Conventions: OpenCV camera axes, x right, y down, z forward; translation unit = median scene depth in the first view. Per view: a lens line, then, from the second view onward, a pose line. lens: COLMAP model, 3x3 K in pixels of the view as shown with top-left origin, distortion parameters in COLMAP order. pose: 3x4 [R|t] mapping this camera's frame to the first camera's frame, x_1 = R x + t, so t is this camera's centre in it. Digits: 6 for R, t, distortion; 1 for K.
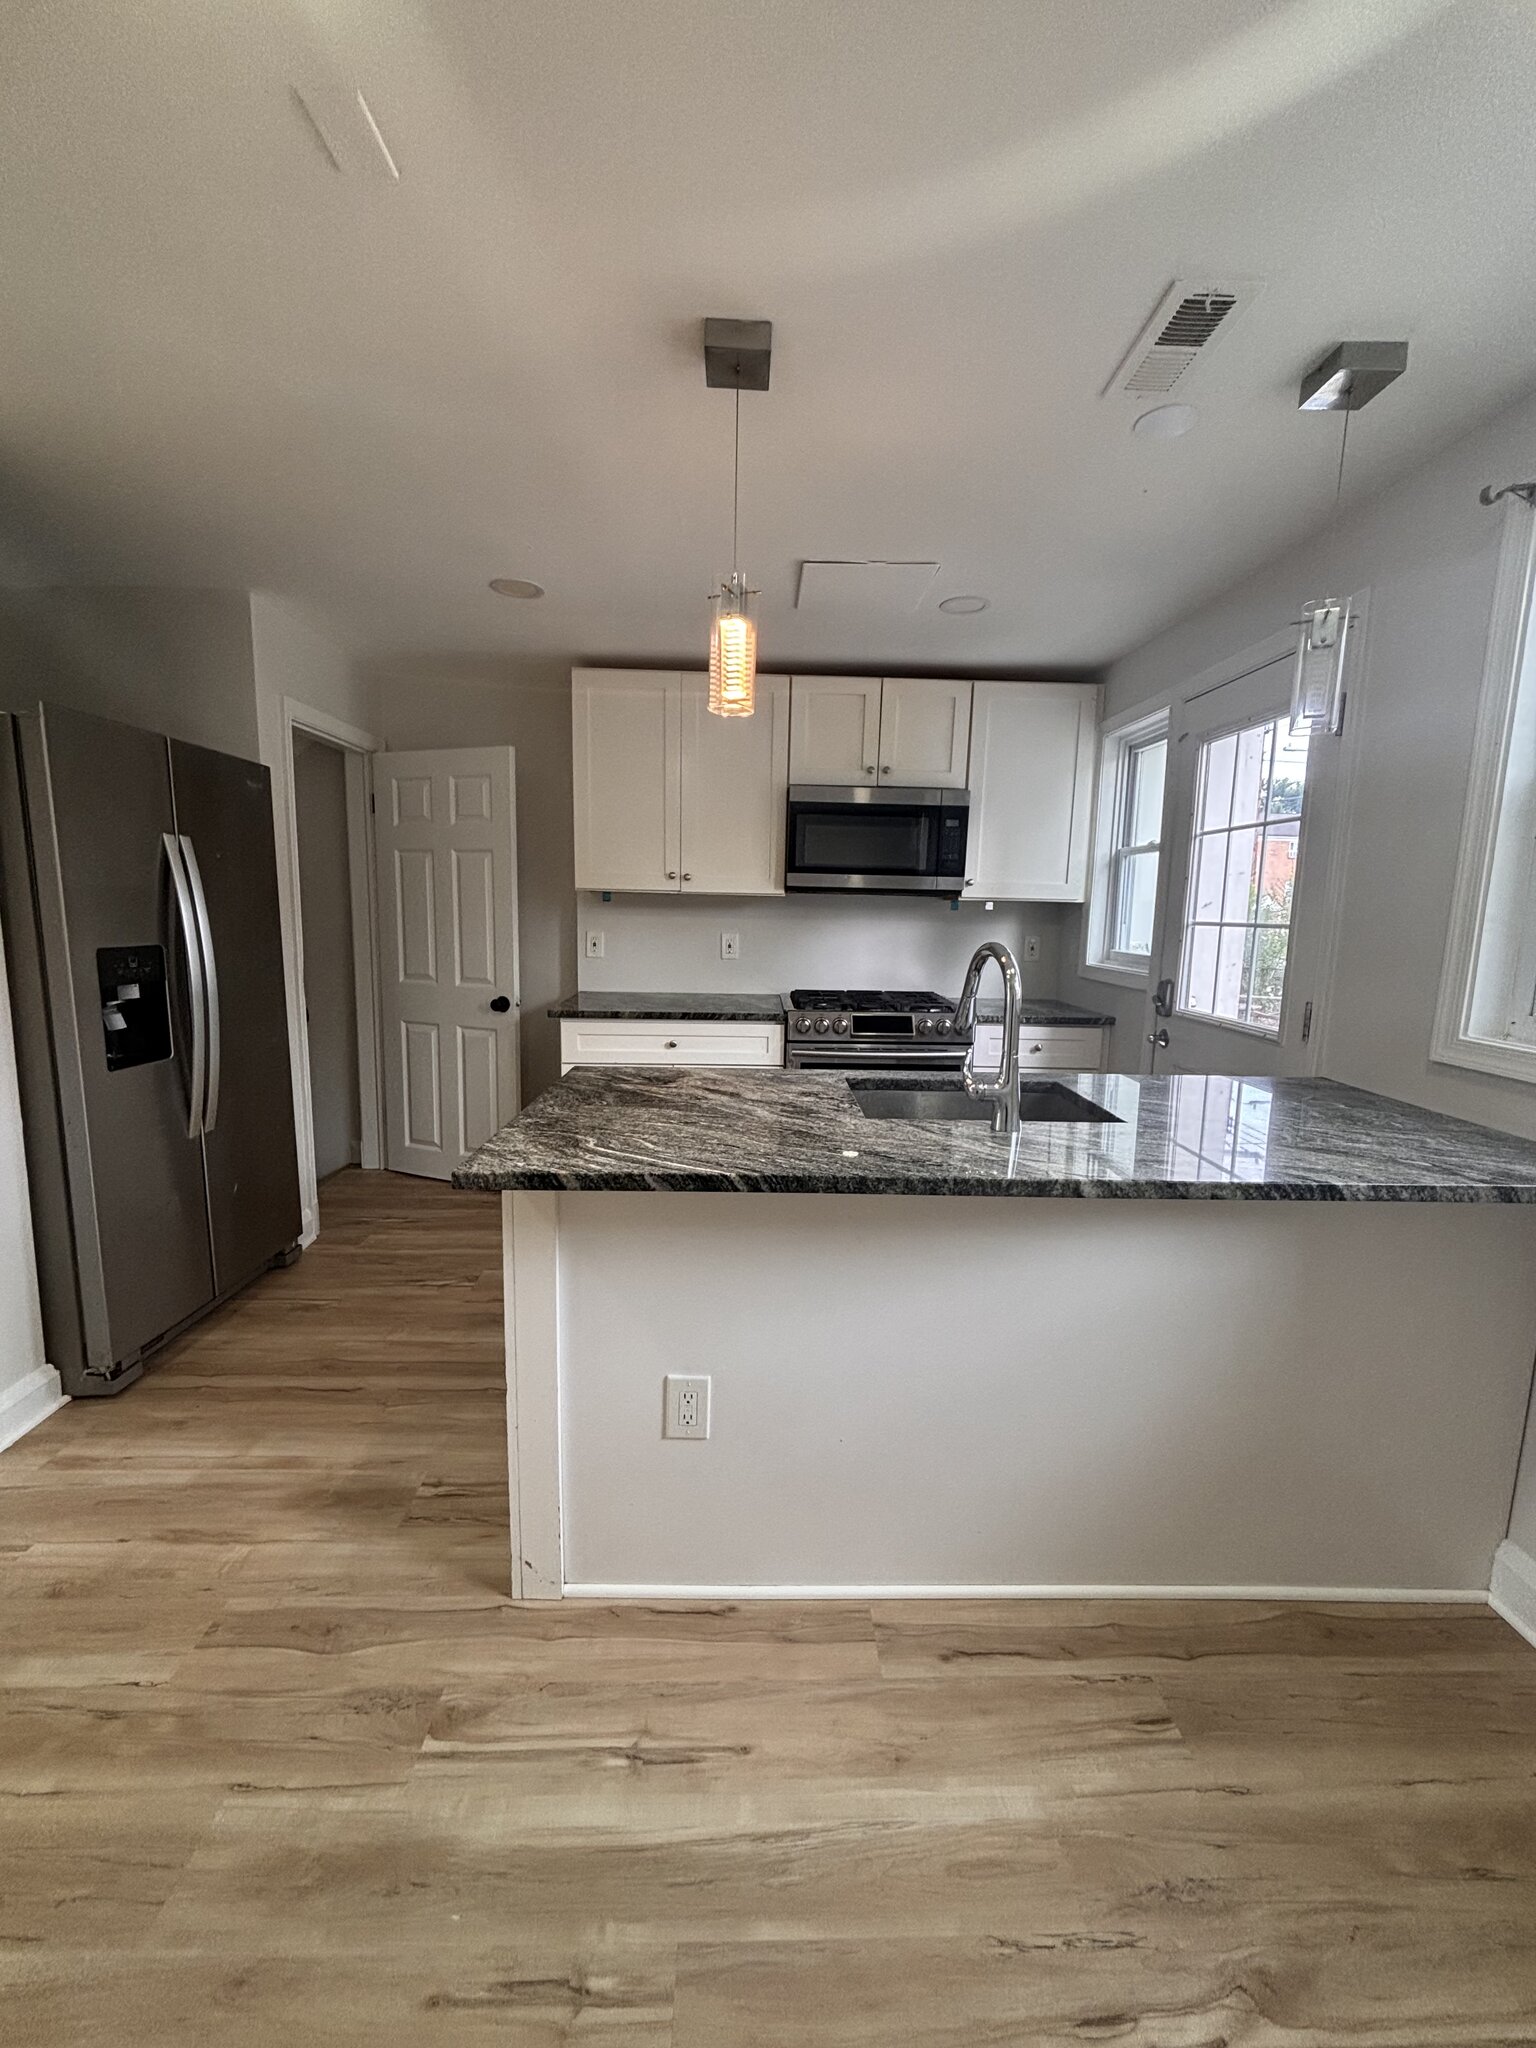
lens RADIAL K [[814.6, 0, 781.3], [0, 814.6, 1021.9], [0, 0, 1]] dist [-0.001953, -0.000413]
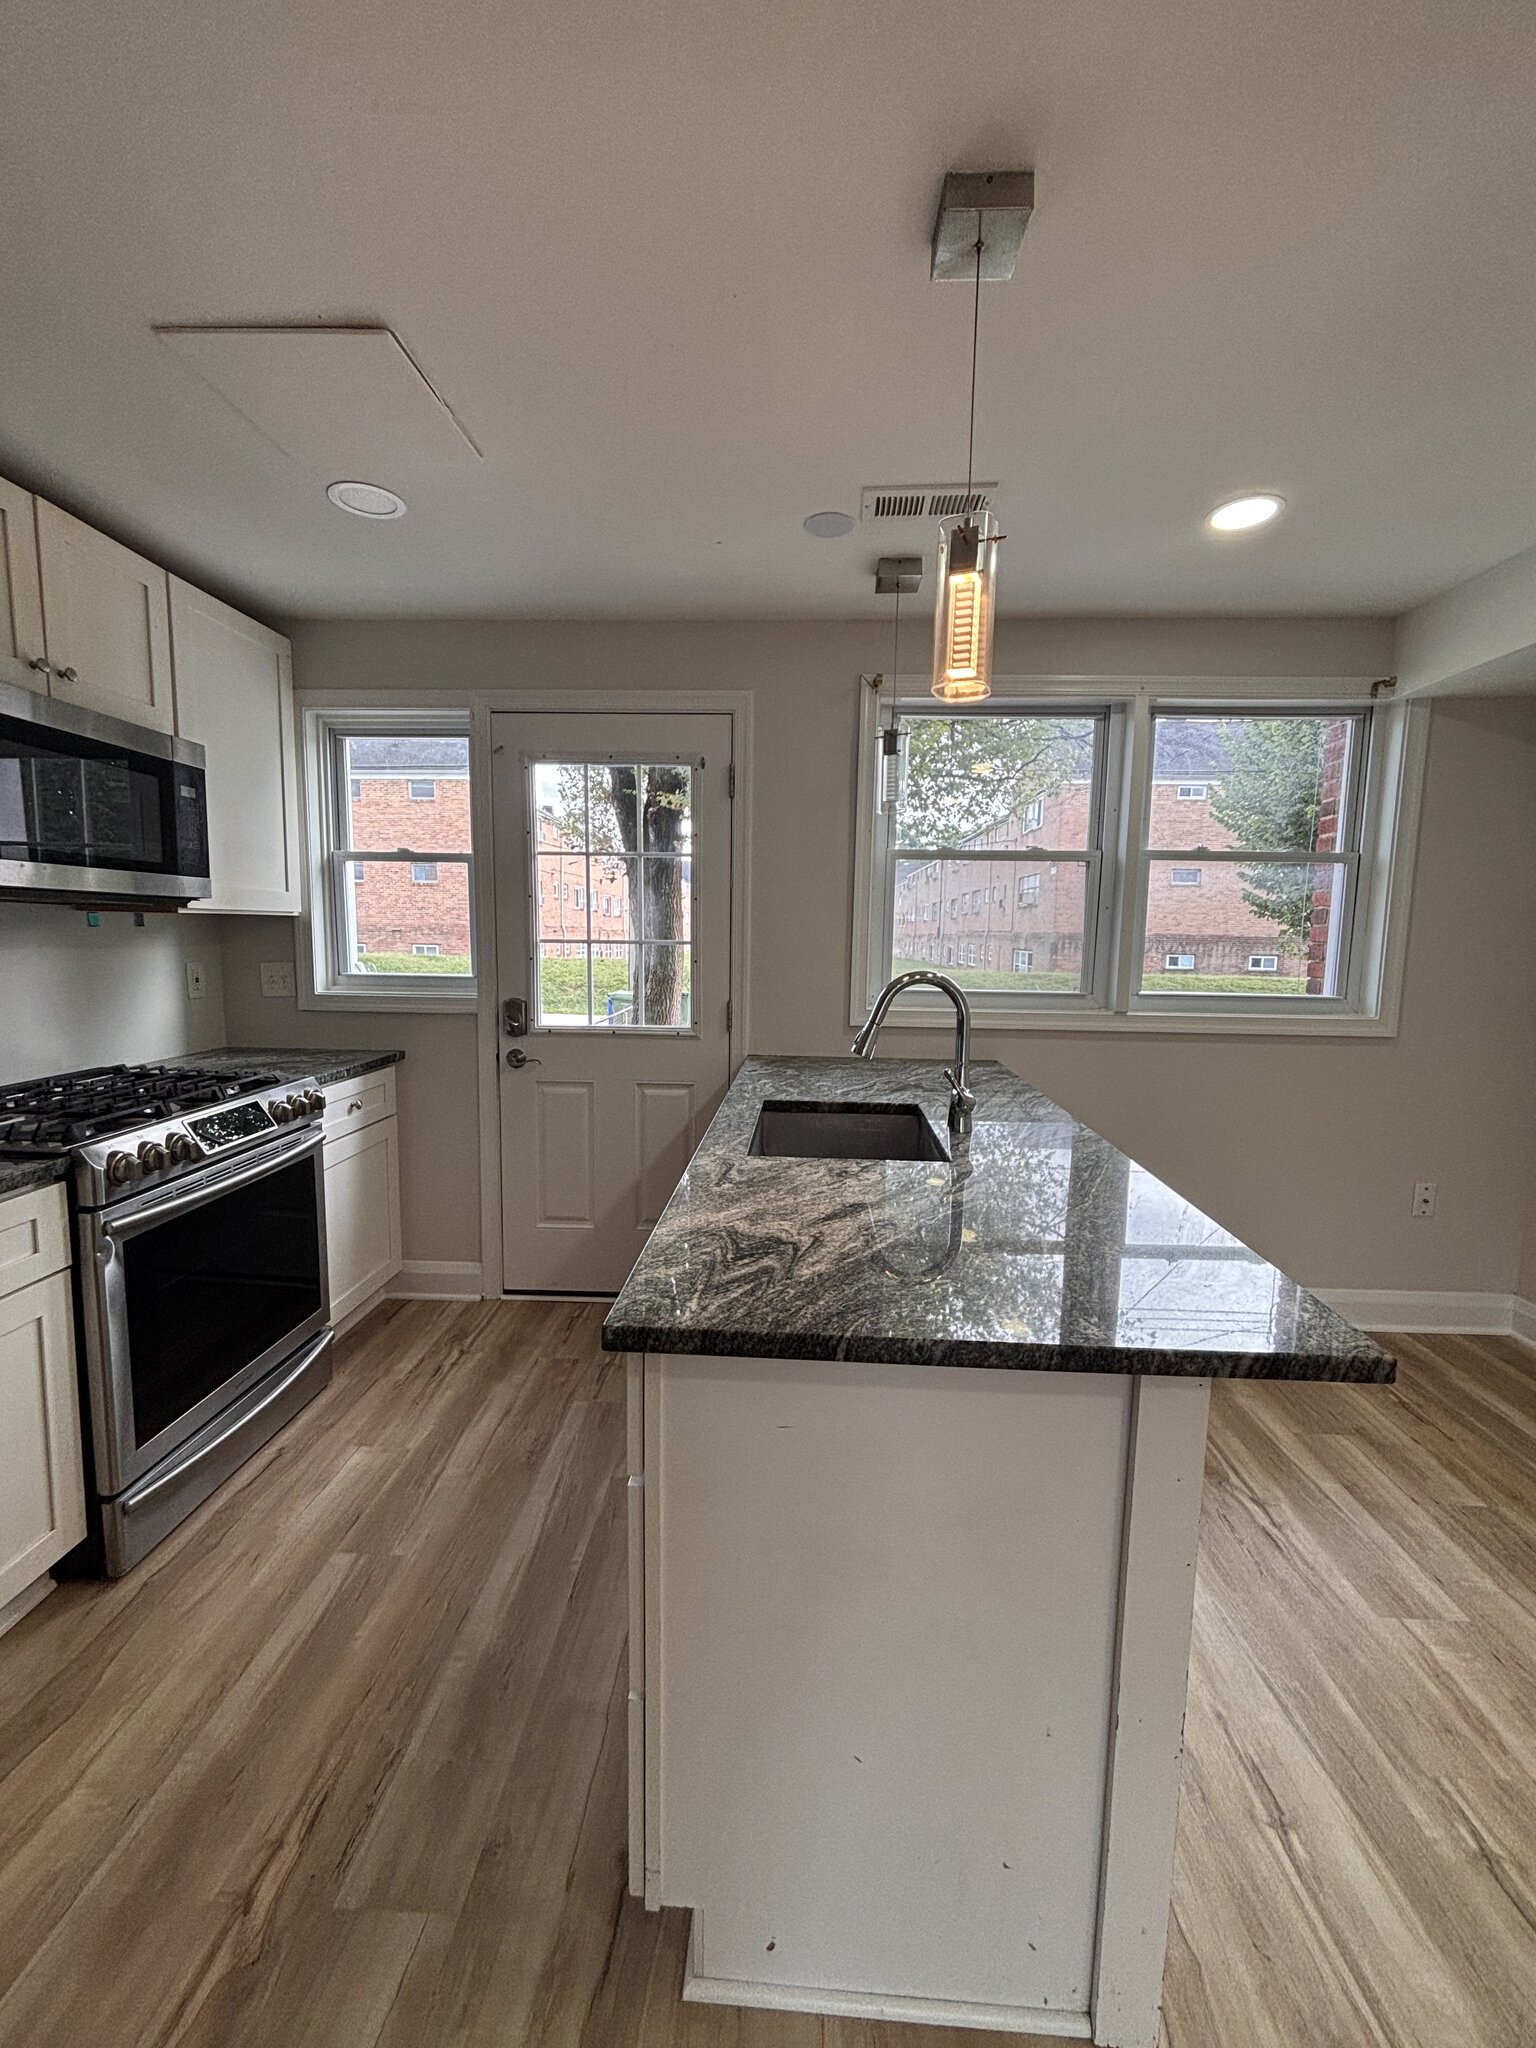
lens RADIAL K [[814.6, 0, 770.3], [0, 814.6, 1008.8], [0, 0, 1]] dist [-0.001953, -0.000413]
pose [[0.088425, -0.112652, 0.989692, -0.395706], [0.121247, 0.987413, 0.101560, -0.086908], [-0.988676, 0.111017, 0.100971, 0.508088]]
